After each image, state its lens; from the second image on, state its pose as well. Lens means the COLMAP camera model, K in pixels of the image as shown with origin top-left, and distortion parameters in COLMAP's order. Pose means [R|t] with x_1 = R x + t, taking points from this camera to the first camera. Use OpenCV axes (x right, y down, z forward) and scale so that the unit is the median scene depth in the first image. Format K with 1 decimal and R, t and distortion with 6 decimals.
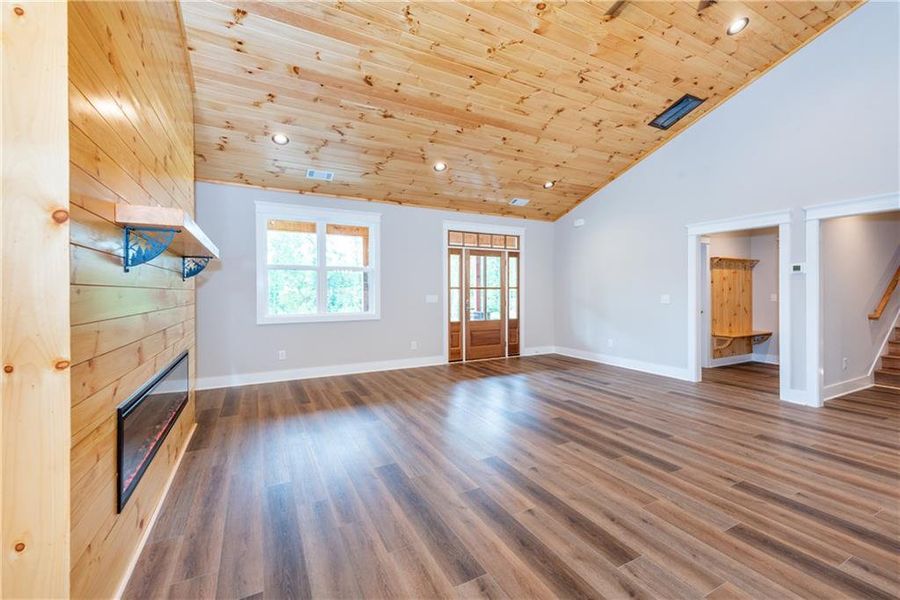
lens RADIAL K [[367.8, 0, 451.2], [0, 367.8, 293.2], [0, 0, 1]] dist [0.004533, -0.000093]
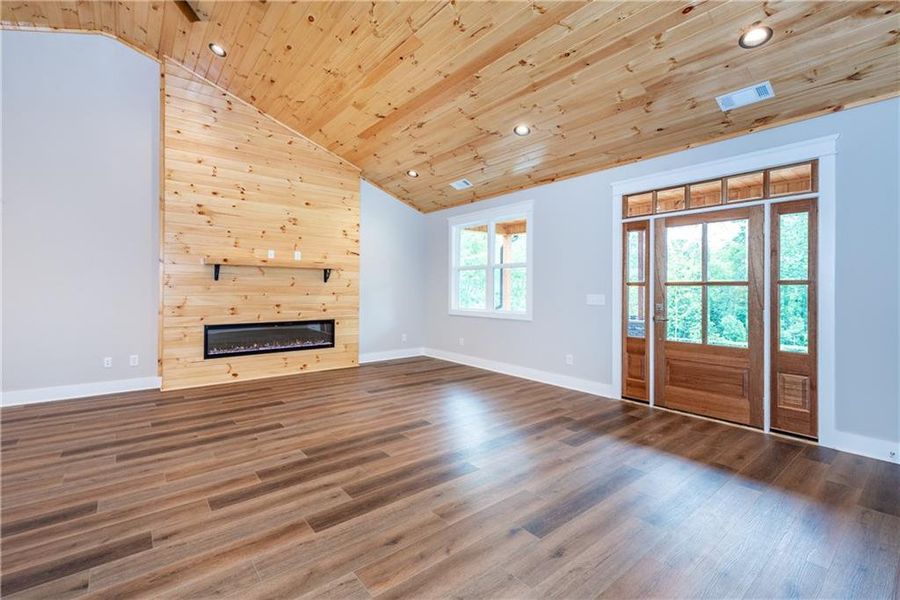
lens RADIAL K [[393.4, 0, 417.7], [0, 393.4, 289.4], [0, 0, 1]] dist [0.012617, -0.000014]
pose [[0.167007, 0.006301, -0.985936, 1.018468], [-0.008502, 0.999952, 0.004951, -0.008255], [0.985919, 0.007555, 0.167053, 0.851716]]
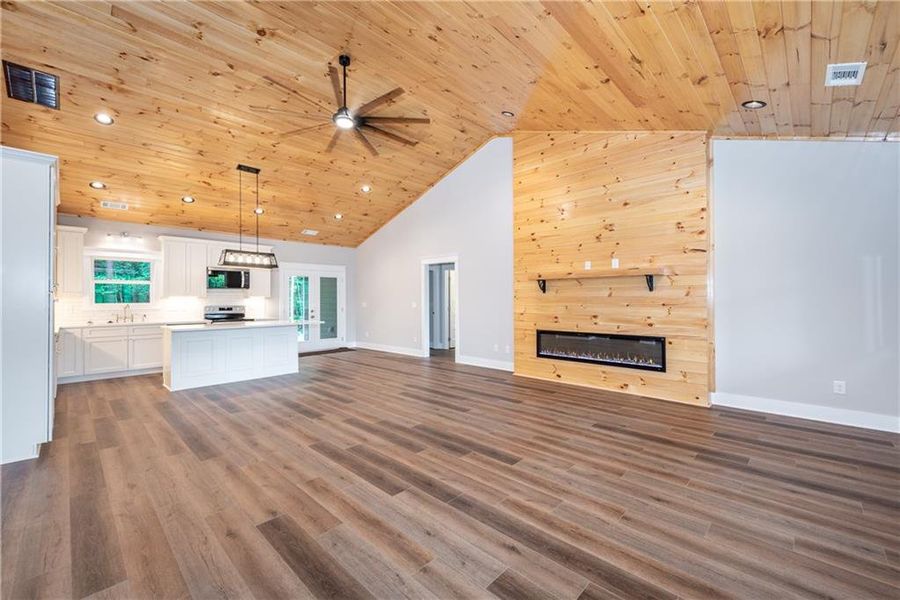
lens RADIAL K [[373.1, 0, 450.0], [0, 373.1, 300.0], [0, 0, 1]] dist [0.007838, -0.000941]
pose [[-0.949221, 0.009638, -0.314463, 0.448072], [0.008571, 0.999952, 0.004776, -0.008708], [0.314494, 0.001838, -0.949258, 1.686785]]
